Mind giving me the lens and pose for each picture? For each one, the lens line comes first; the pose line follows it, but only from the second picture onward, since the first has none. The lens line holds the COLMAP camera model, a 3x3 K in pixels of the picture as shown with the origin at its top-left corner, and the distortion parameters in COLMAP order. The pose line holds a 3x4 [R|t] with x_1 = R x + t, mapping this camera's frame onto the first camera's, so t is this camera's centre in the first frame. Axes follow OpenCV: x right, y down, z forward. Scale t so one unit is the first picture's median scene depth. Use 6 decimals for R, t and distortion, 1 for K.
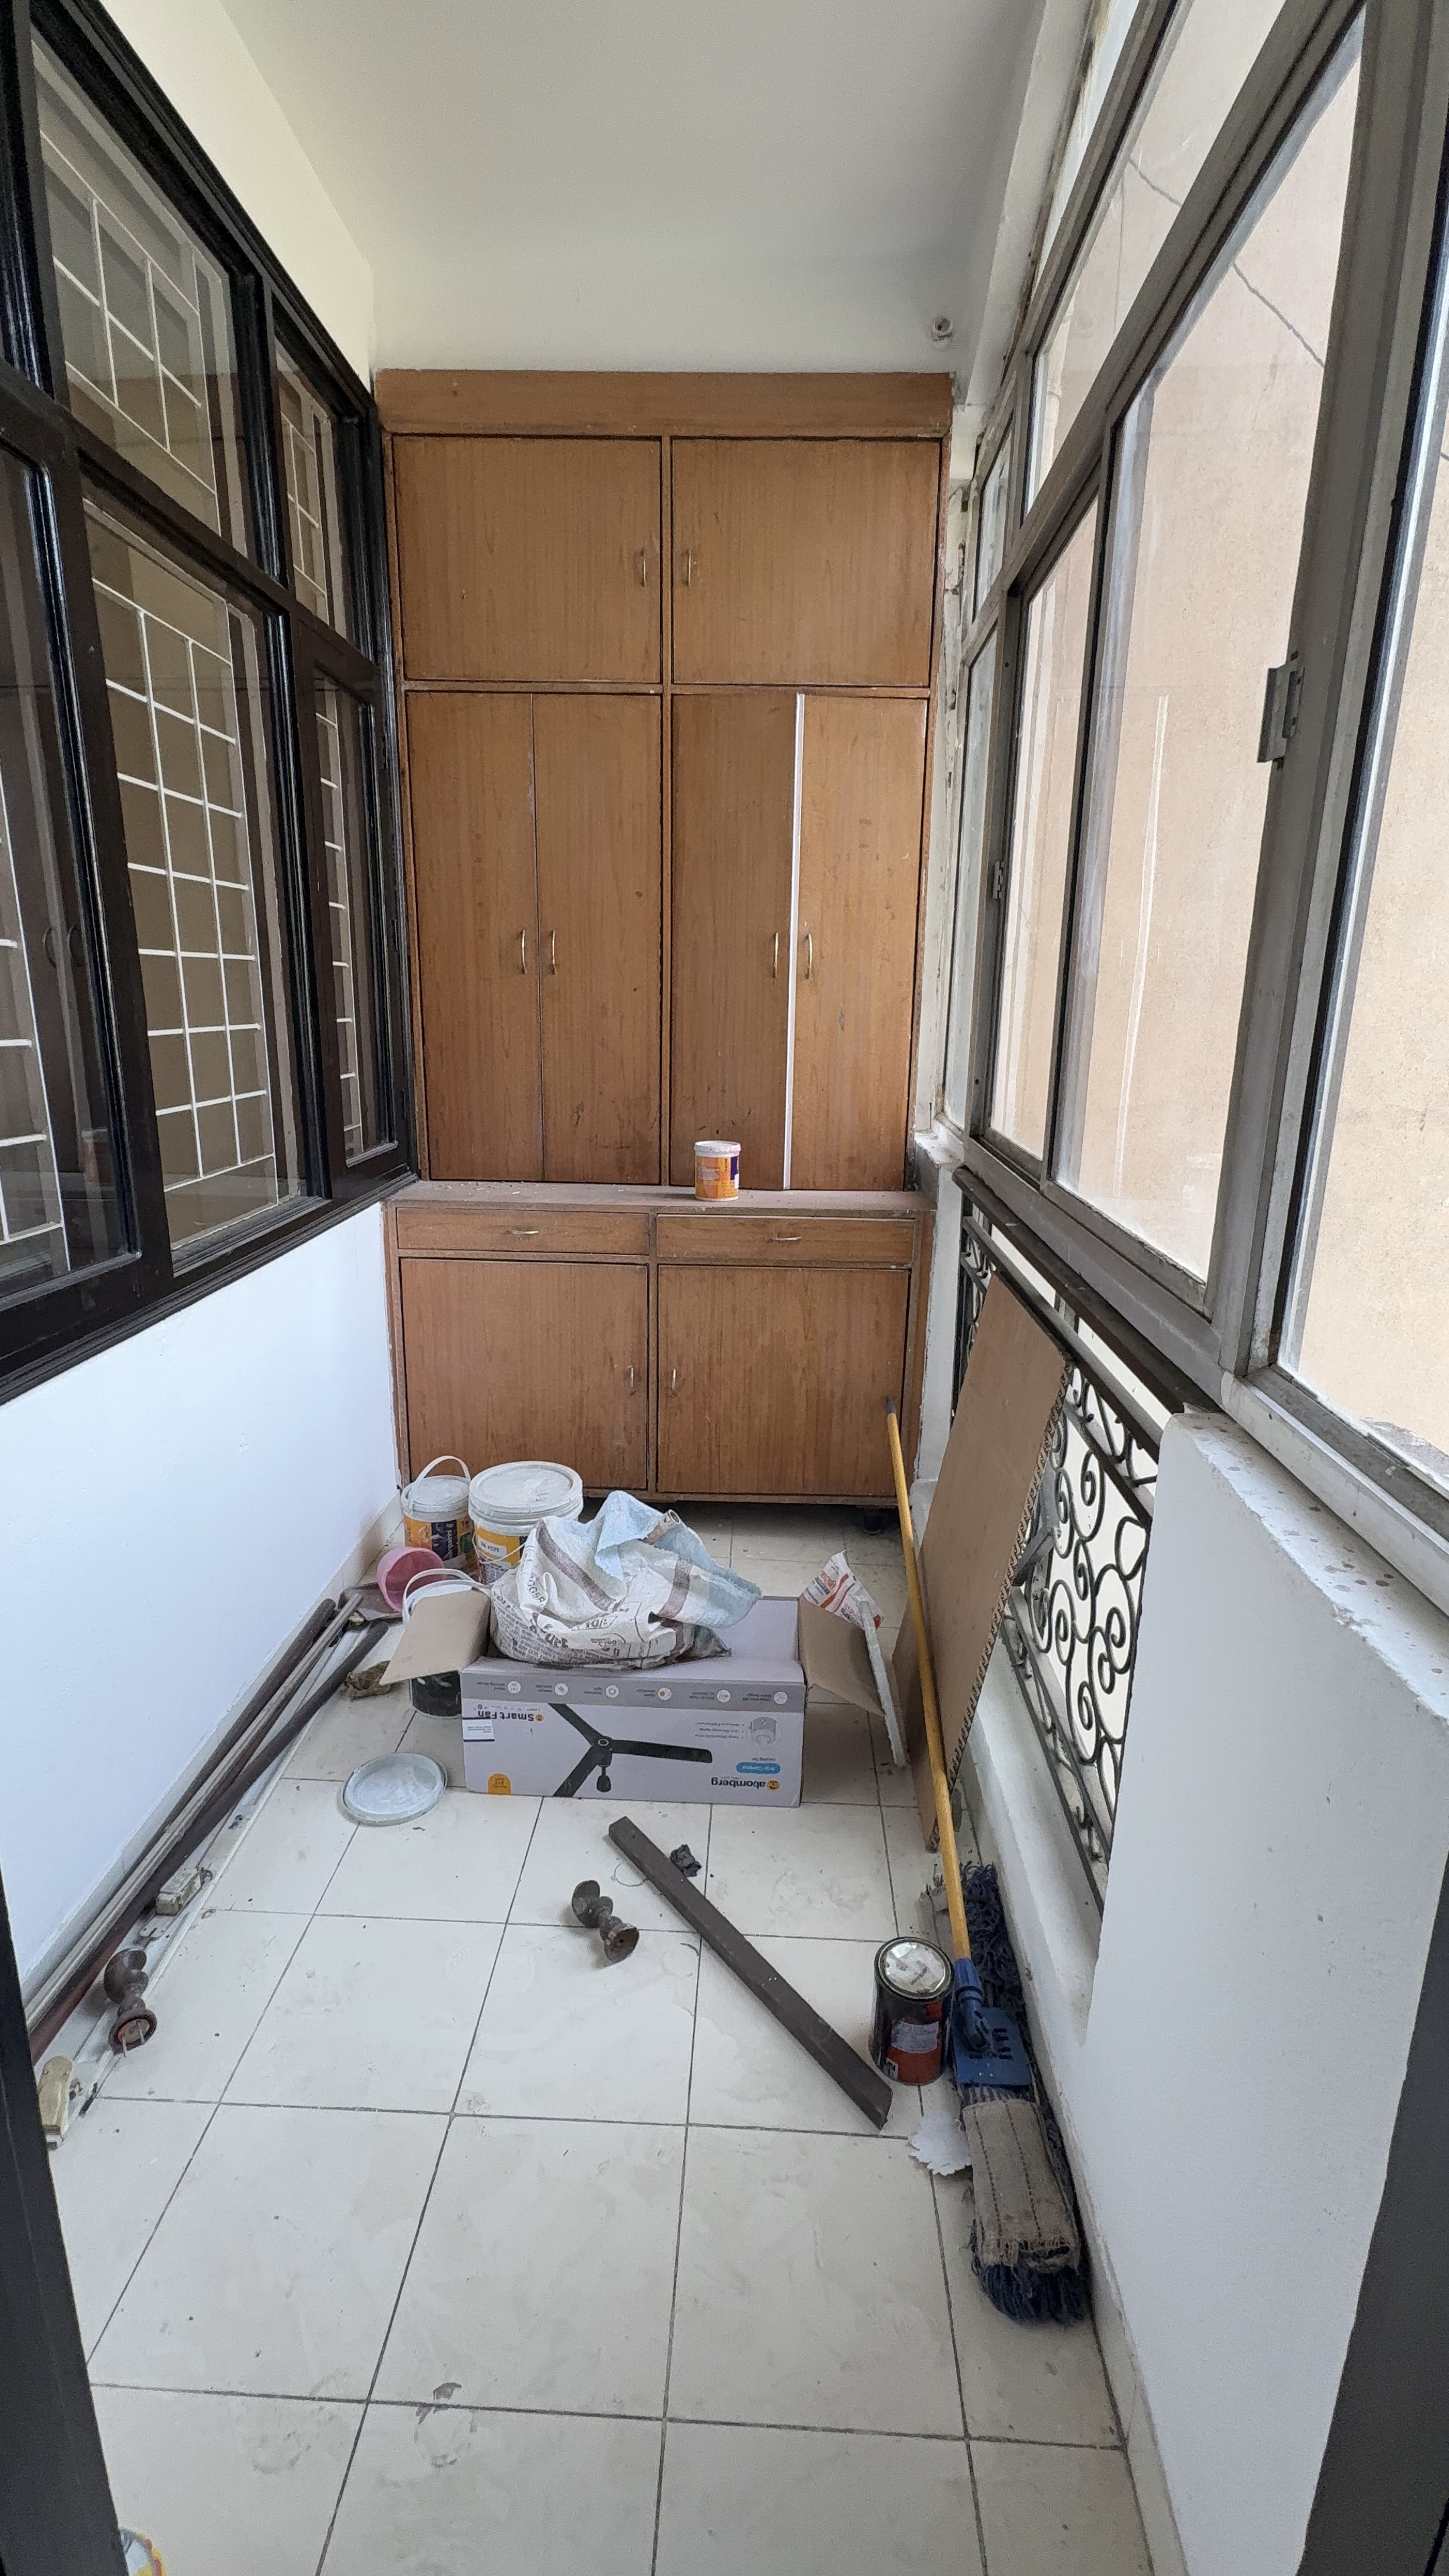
lens RADIAL K [[1131.2, 0, 724.3], [0, 1131.2, 1286.5], [0, 0, 1]] dist [0.003392, 0.000935]
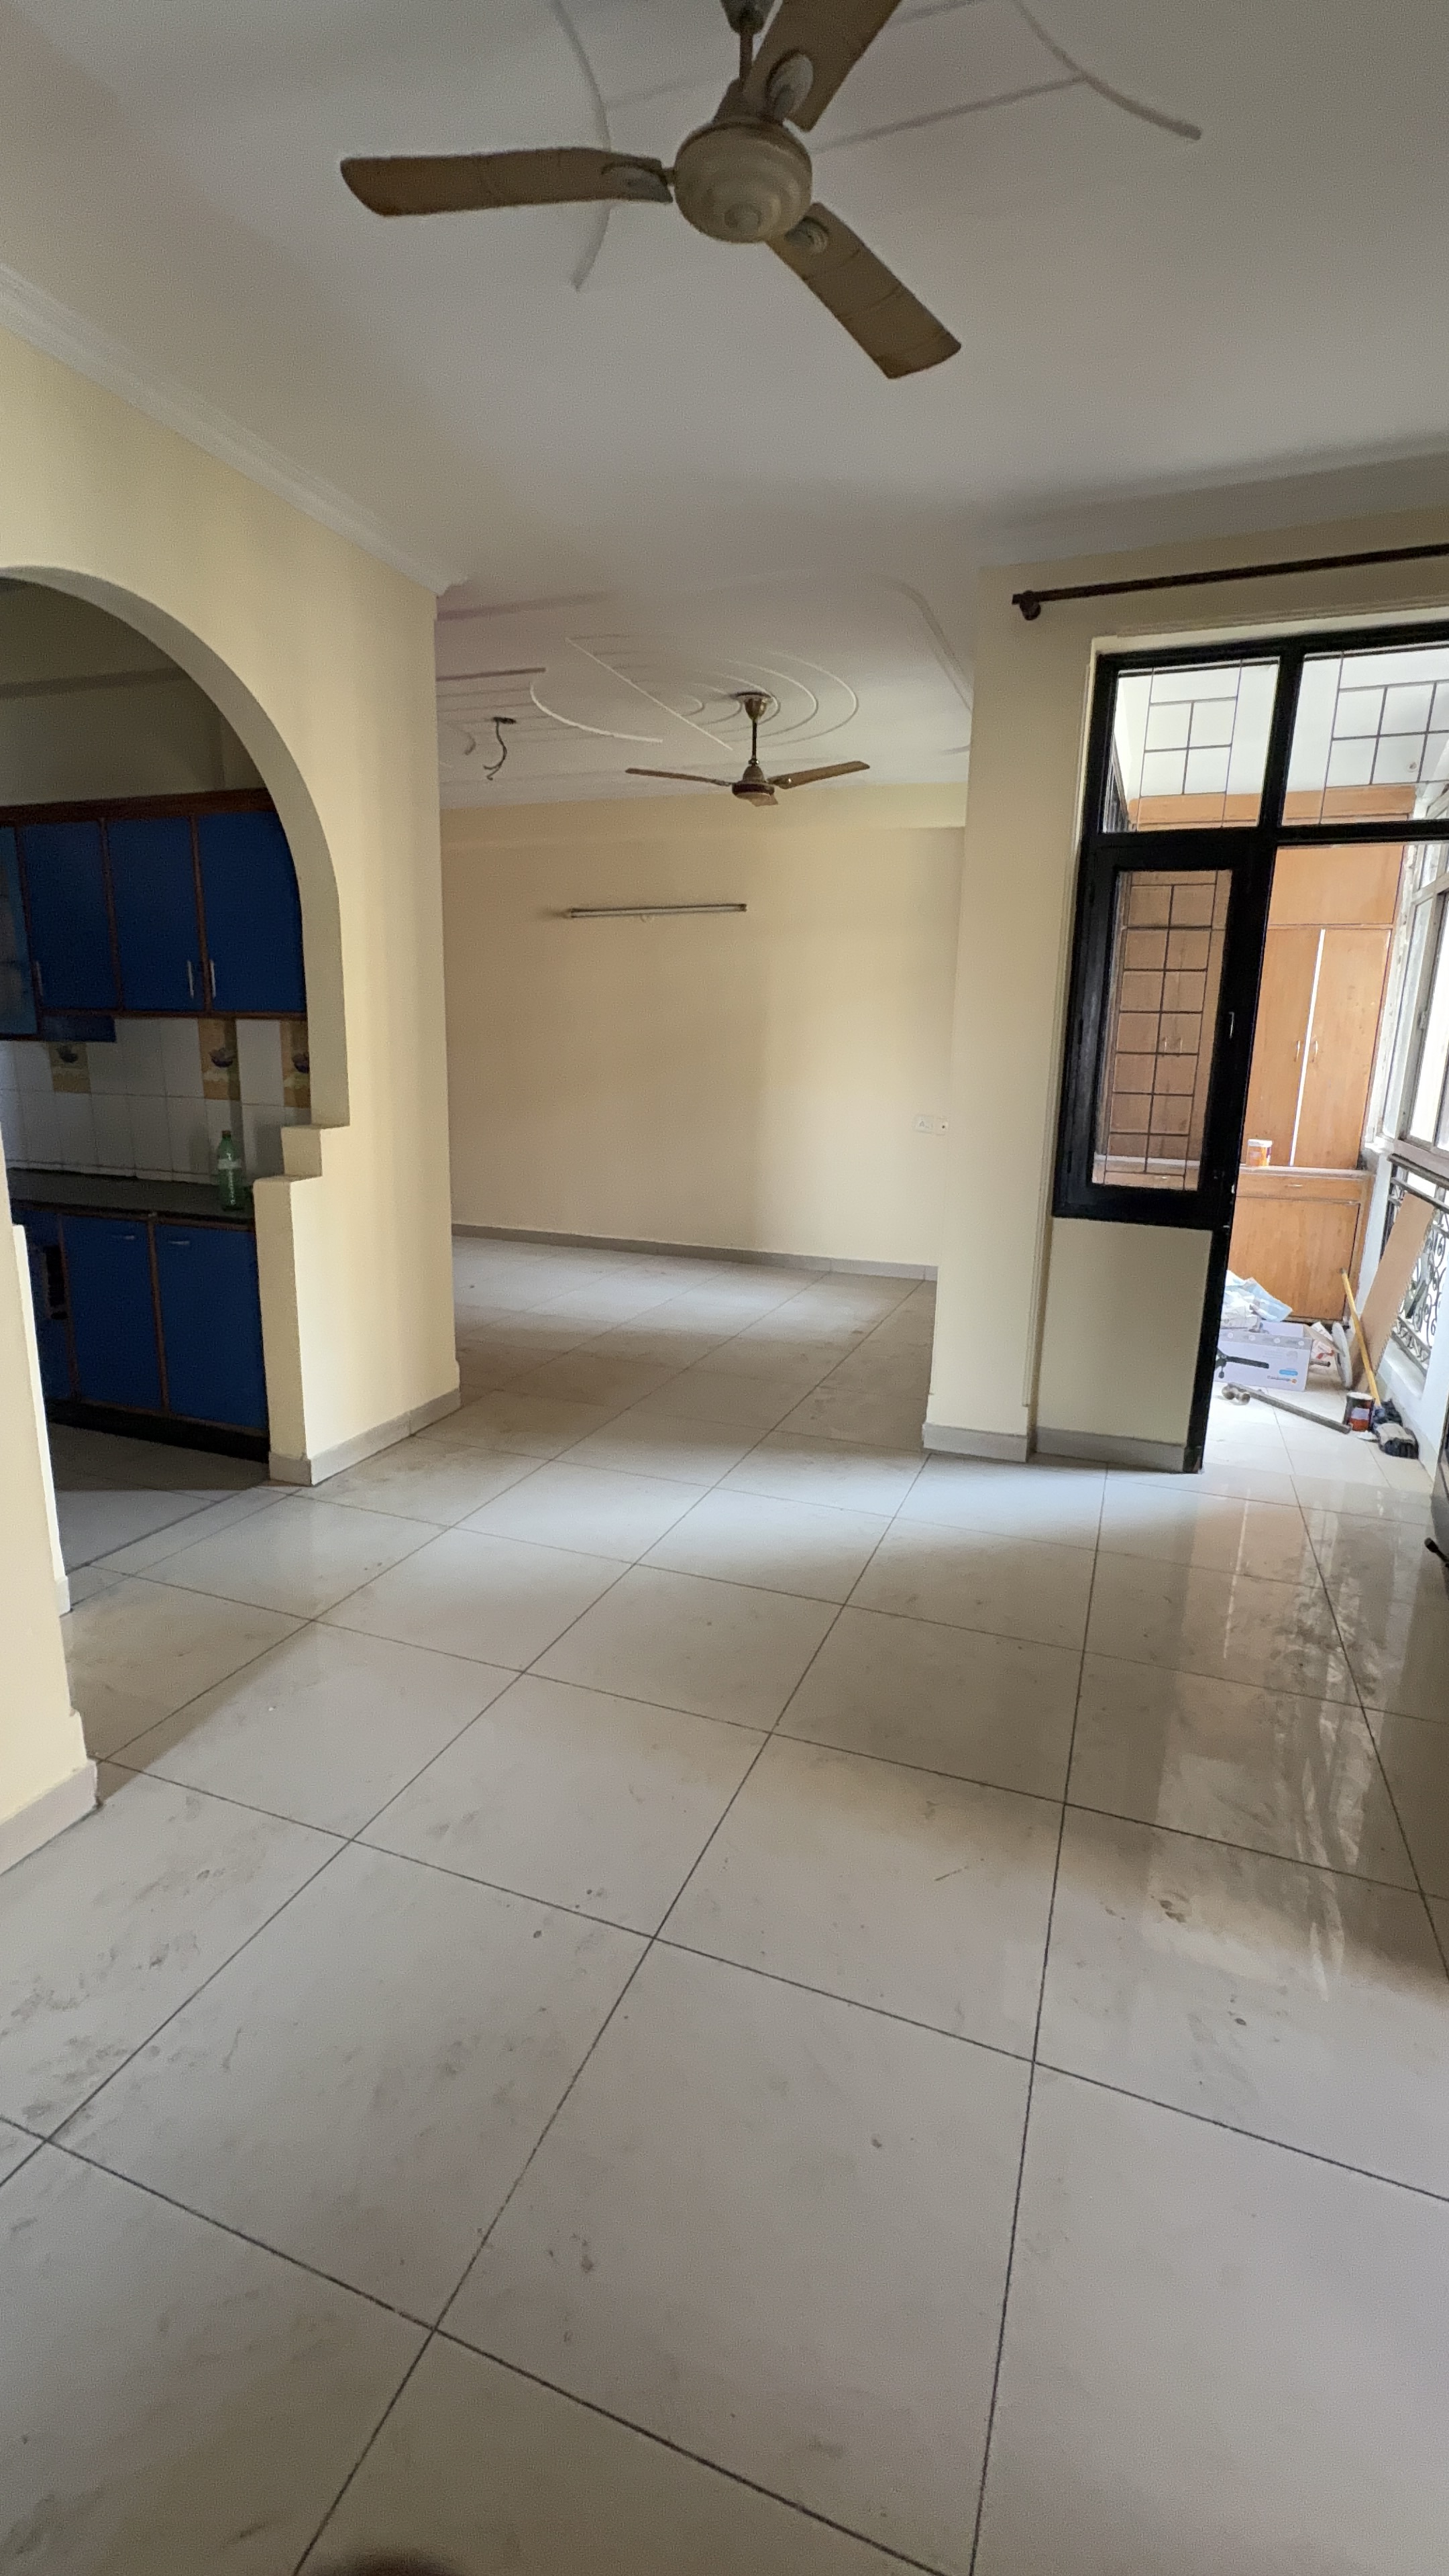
lens RADIAL K [[1131.2, 0, 718.8], [0, 1131.2, 1298.1], [0, 0, 1]] dist [0.003392, 0.000935]
pose [[0.948760, 0.077430, -0.306366, -0.292197], [-0.086329, 0.996145, -0.015585, 0.282326], [0.303978, 0.041235, 0.951786, -1.281886]]
